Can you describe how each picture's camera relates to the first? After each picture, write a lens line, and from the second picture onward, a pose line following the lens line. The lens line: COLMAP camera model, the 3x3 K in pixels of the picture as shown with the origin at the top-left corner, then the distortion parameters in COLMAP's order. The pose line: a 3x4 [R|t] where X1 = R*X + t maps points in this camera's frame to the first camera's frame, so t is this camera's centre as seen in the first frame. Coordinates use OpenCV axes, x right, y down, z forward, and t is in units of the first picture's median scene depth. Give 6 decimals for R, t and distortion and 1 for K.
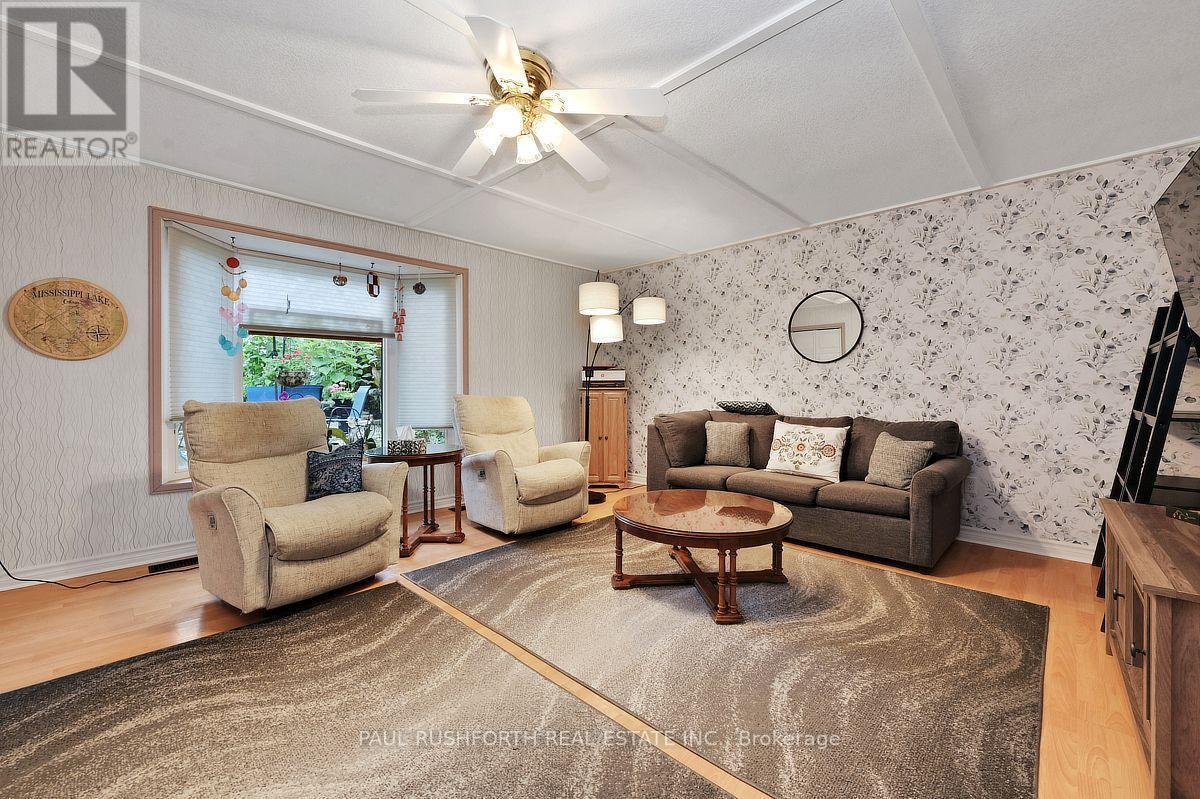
lens RADIAL K [[495.7, 0, 603.3], [0, 495.7, 397.1], [0, 0, 1]] dist [-0.003236, -0.000340]
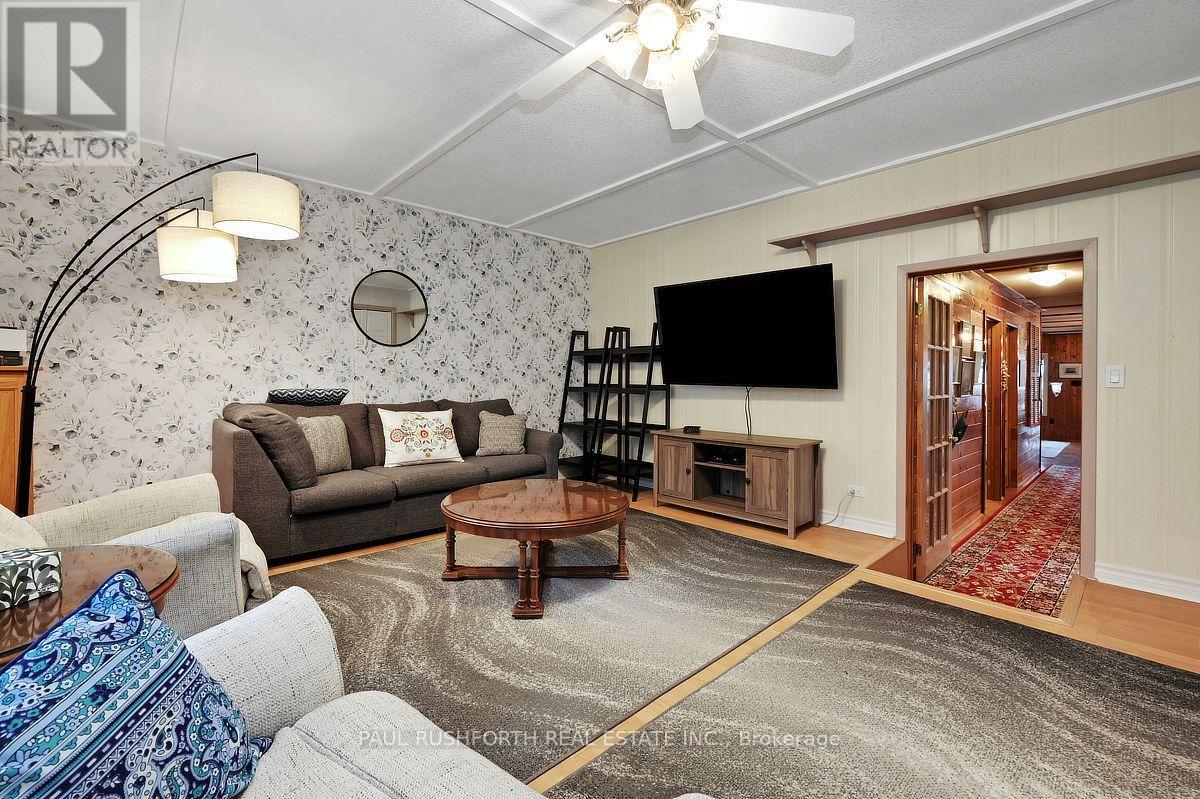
lens RADIAL K [[495.7, 0, 603.3], [0, 495.7, 397.1], [0, 0, 1]] dist [-0.003236, -0.000340]
pose [[0.058807, -0.046737, 0.997175, -0.572490], [0.002404, 0.998907, 0.046676, -0.016602], [-0.998266, -0.000347, 0.058855, 0.617120]]
